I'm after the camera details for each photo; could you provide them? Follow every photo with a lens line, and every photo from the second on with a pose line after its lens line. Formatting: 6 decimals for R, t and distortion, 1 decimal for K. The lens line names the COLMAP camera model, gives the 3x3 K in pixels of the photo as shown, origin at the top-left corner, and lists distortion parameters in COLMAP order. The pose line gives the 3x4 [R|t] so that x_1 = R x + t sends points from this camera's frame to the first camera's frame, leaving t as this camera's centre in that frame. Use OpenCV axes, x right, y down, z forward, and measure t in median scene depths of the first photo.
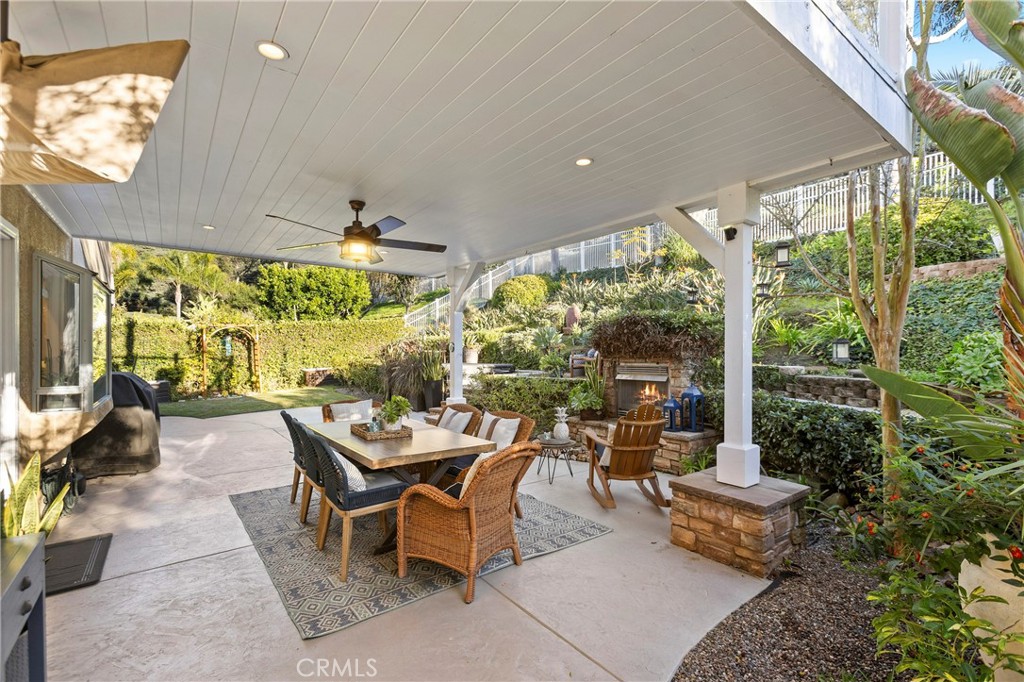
lens RADIAL K [[459.3, 0, 512.7], [0, 459.3, 344.1], [0, 0, 1]] dist [0.000193, -0.000104]
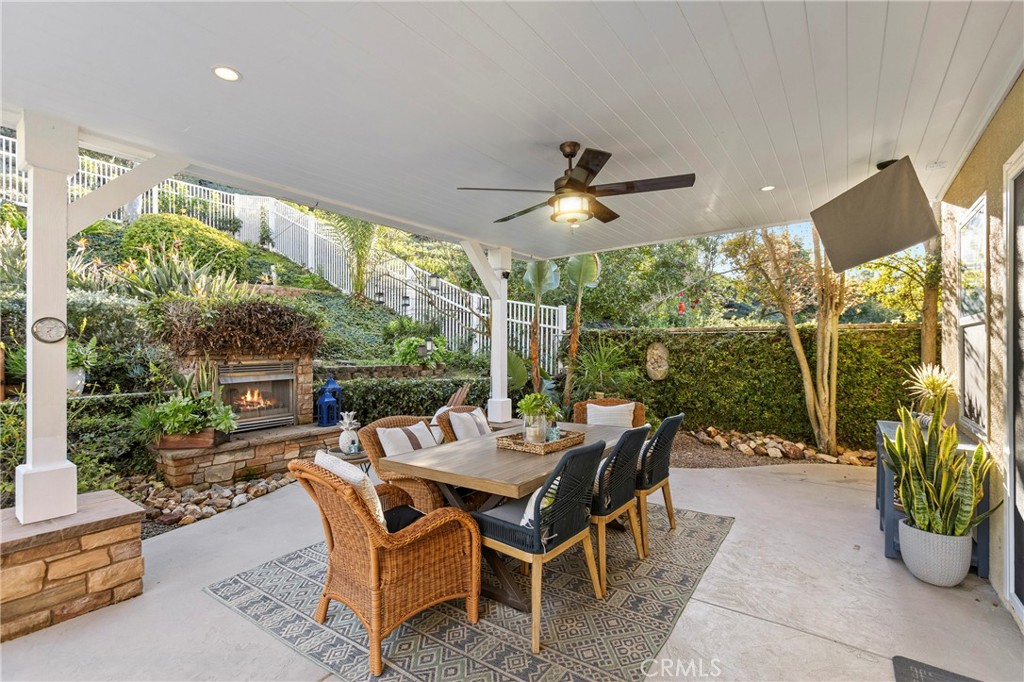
lens RADIAL K [[459.3, 0, 512.7], [0, 459.3, 348.8], [0, 0, 1]] dist [0.000193, -0.000104]
pose [[-0.295527, 0.013957, 0.955232, -1.250968], [0.000263, 0.999894, -0.014528, 0.052361], [-0.955334, -0.004042, -0.295500, 1.570280]]
